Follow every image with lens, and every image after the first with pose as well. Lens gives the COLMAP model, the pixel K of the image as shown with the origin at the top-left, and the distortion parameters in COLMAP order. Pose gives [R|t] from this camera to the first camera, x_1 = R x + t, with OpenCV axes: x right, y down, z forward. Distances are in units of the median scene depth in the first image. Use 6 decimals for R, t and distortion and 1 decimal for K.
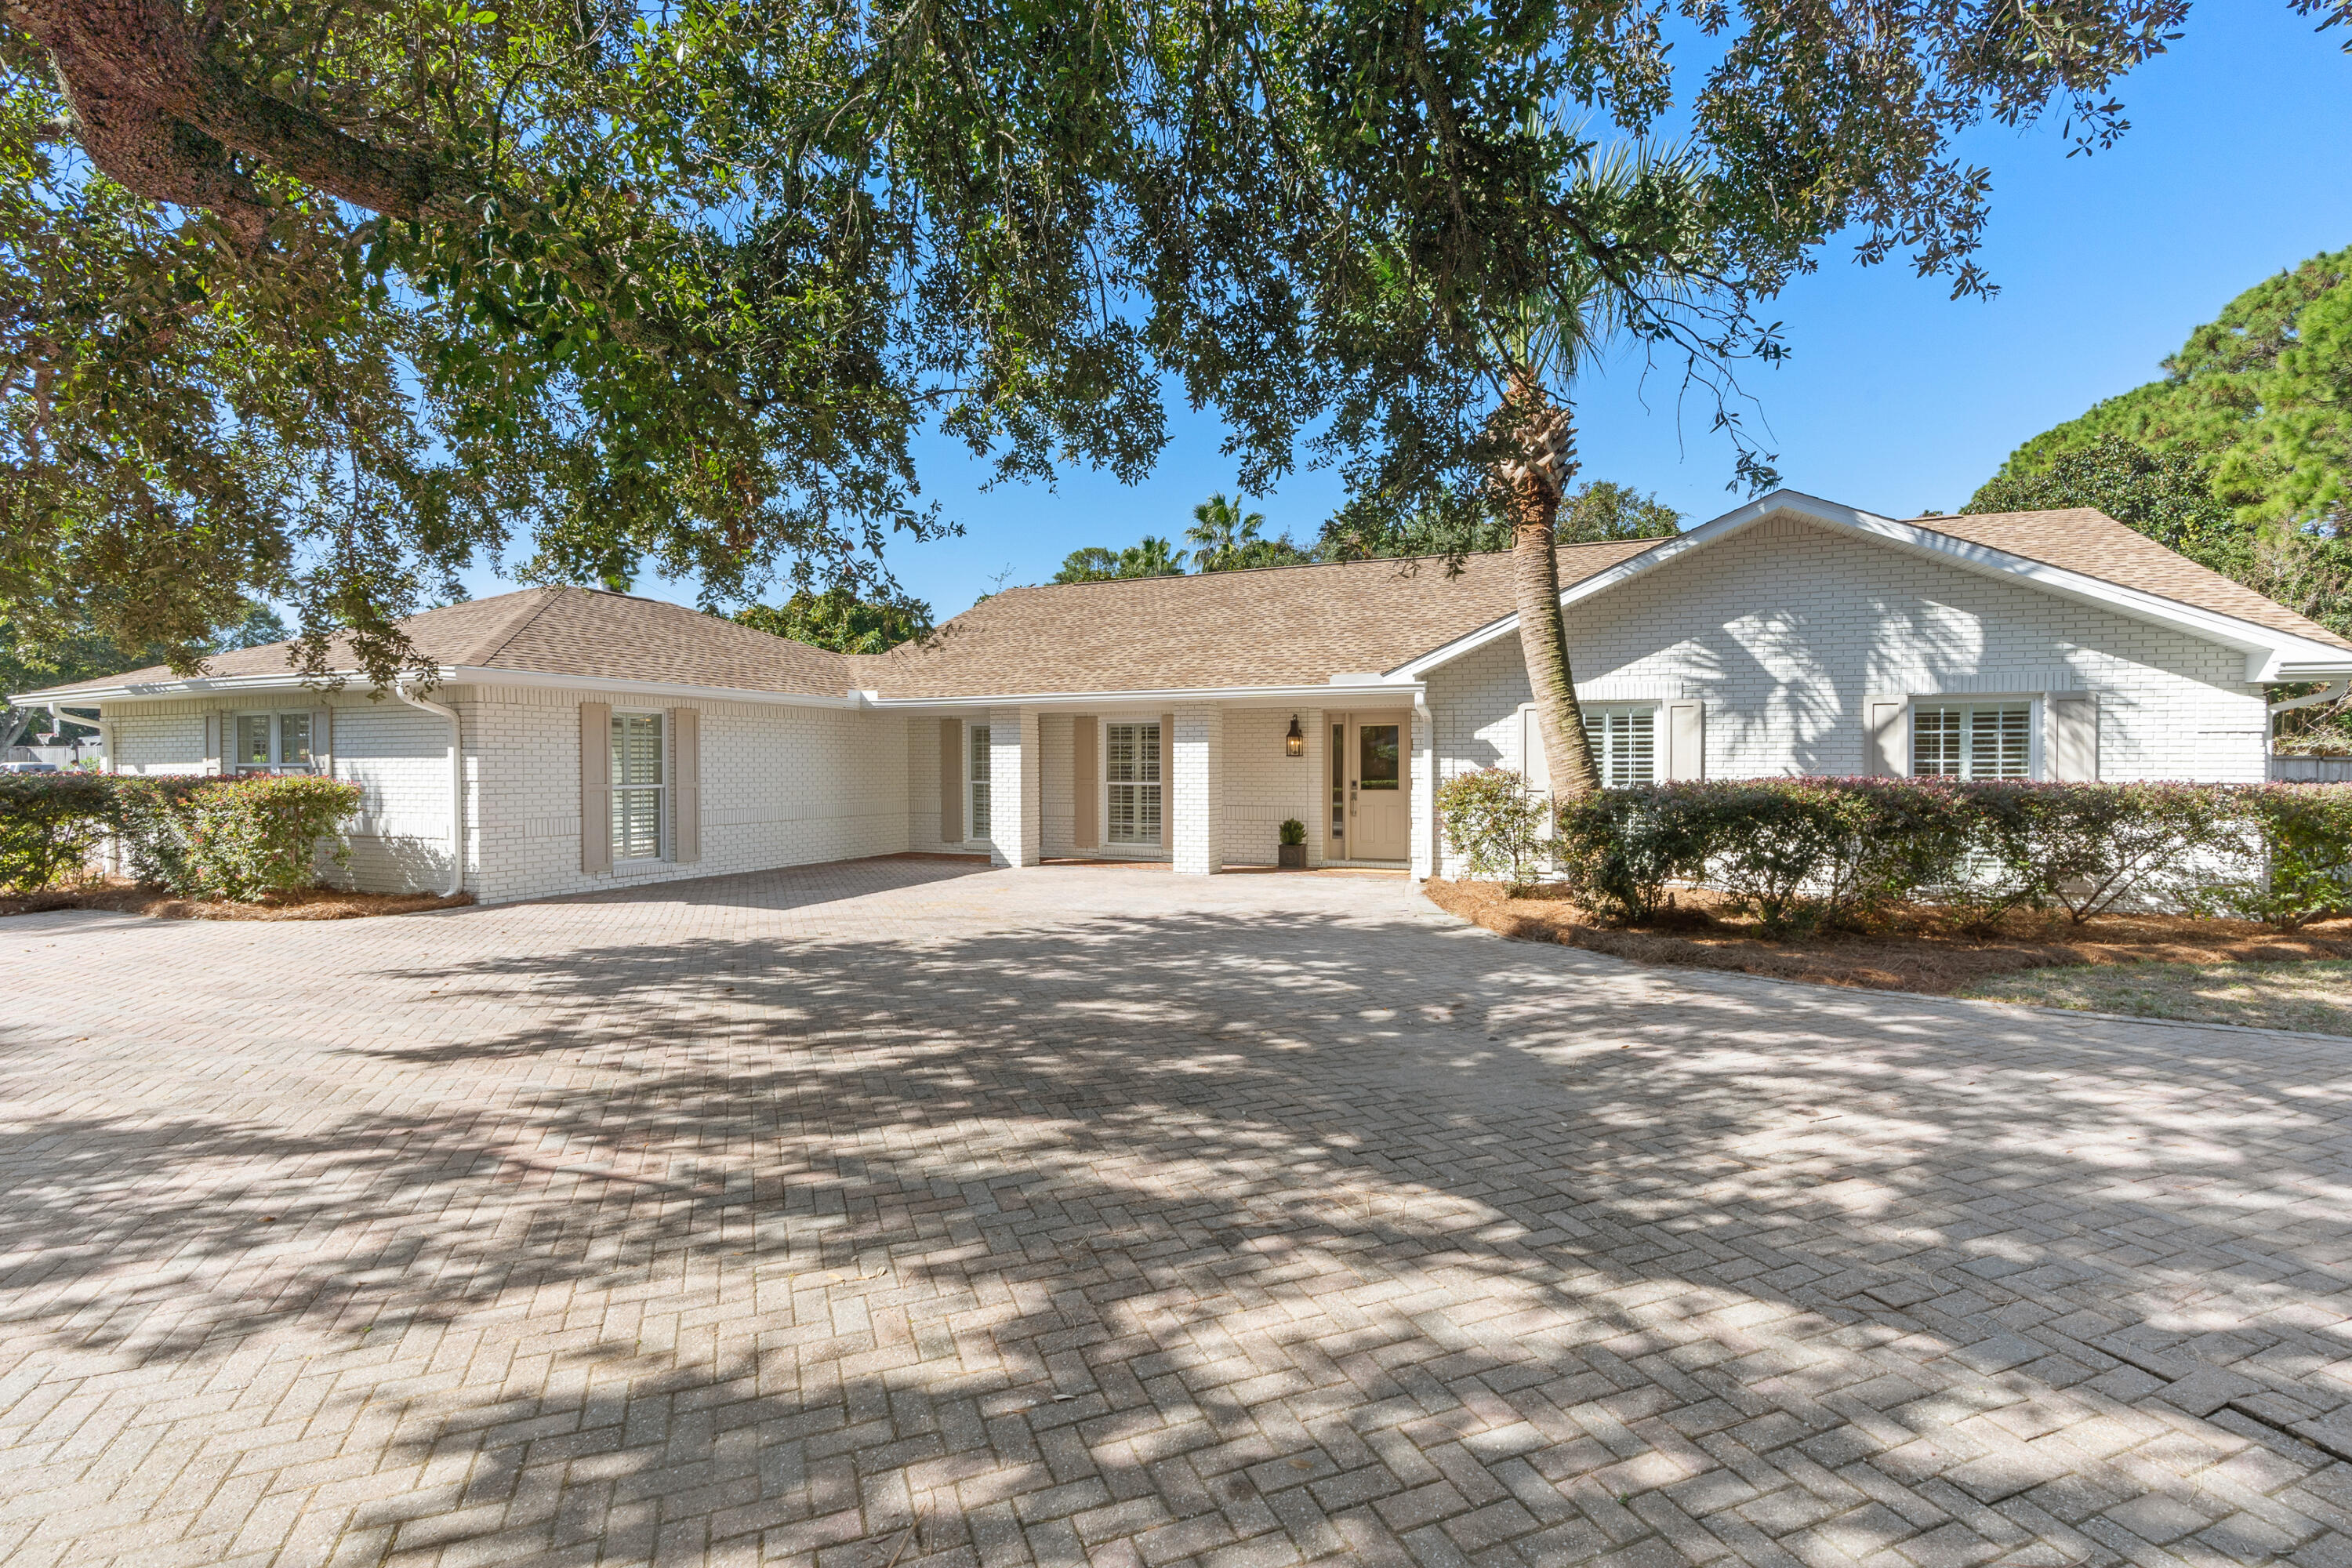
lens RADIAL K [[1071.6, 0, 1165.9], [0, 1071.6, 790.2], [0, 0, 1]] dist [-0.001379, 0.001016]
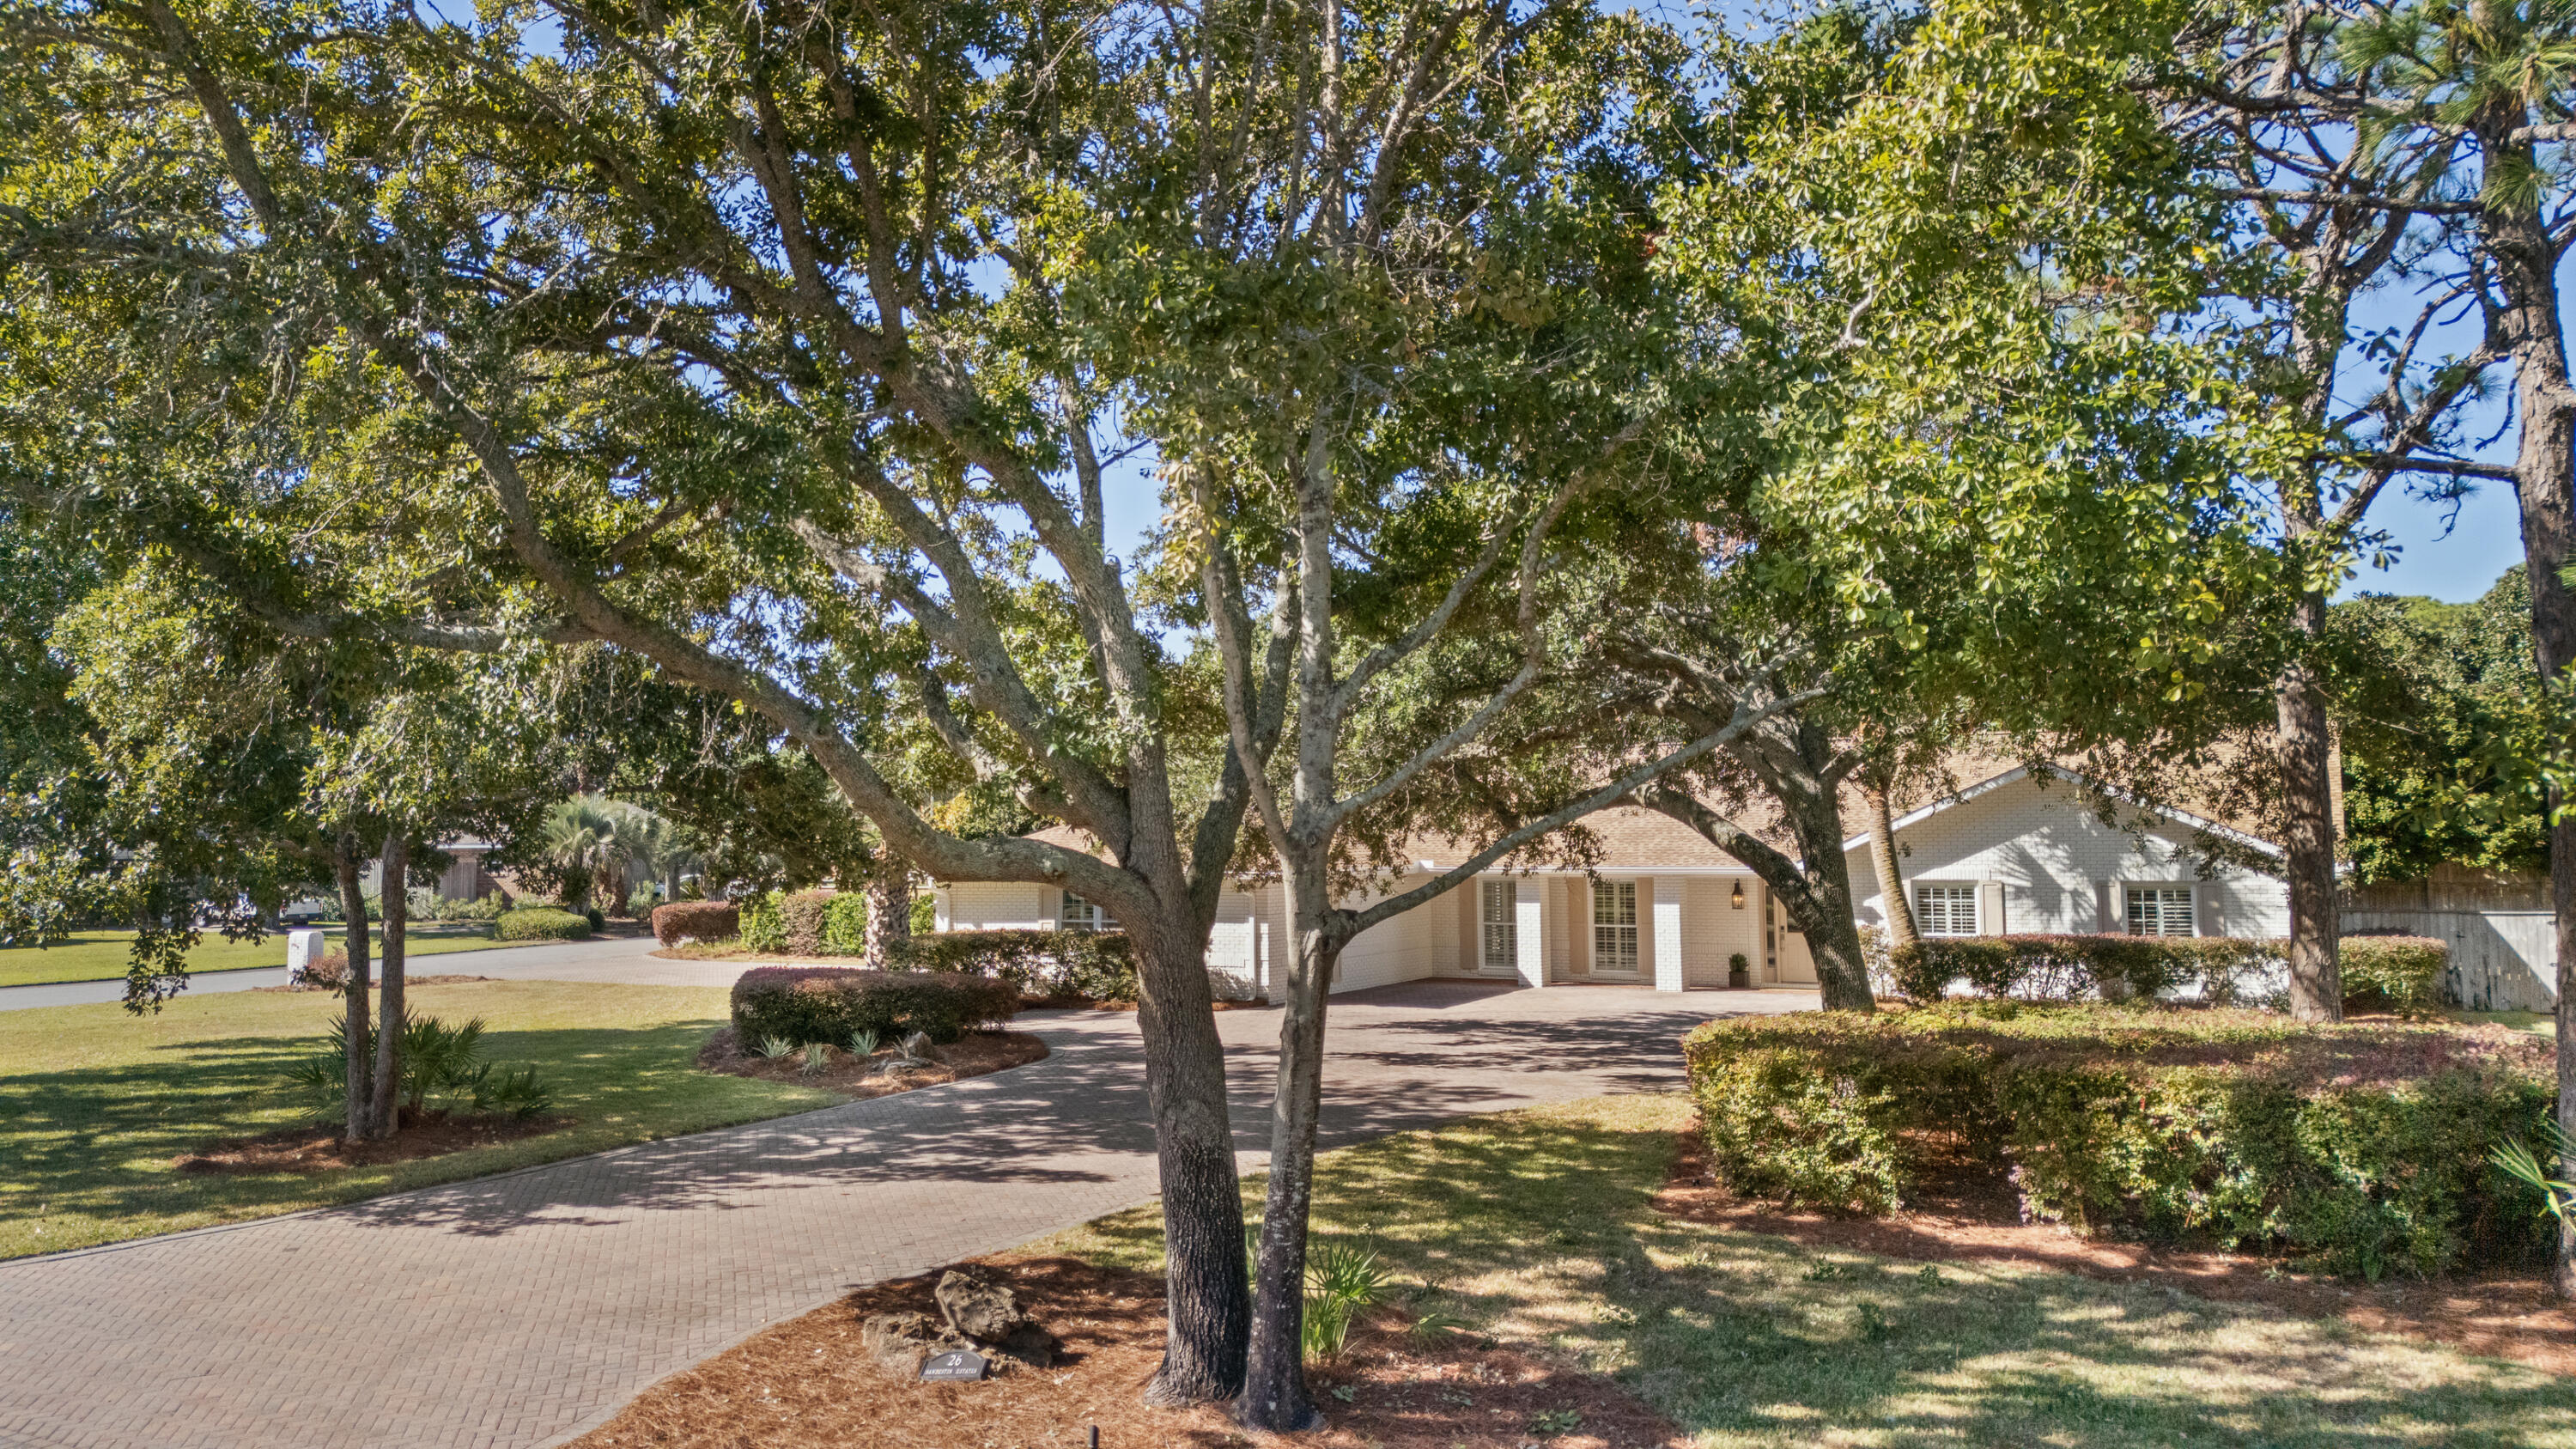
lens RADIAL K [[1904.2, 0, 1275.4], [0, 1904.2, 740.8], [0, 0, 1]] dist [0.076329, -0.059687]
pose [[0.995625, -0.014829, -0.092253, -0.299097], [0.008199, 0.997383, -0.071830, -0.090015], [0.093077, 0.070759, 0.993141, -1.878576]]
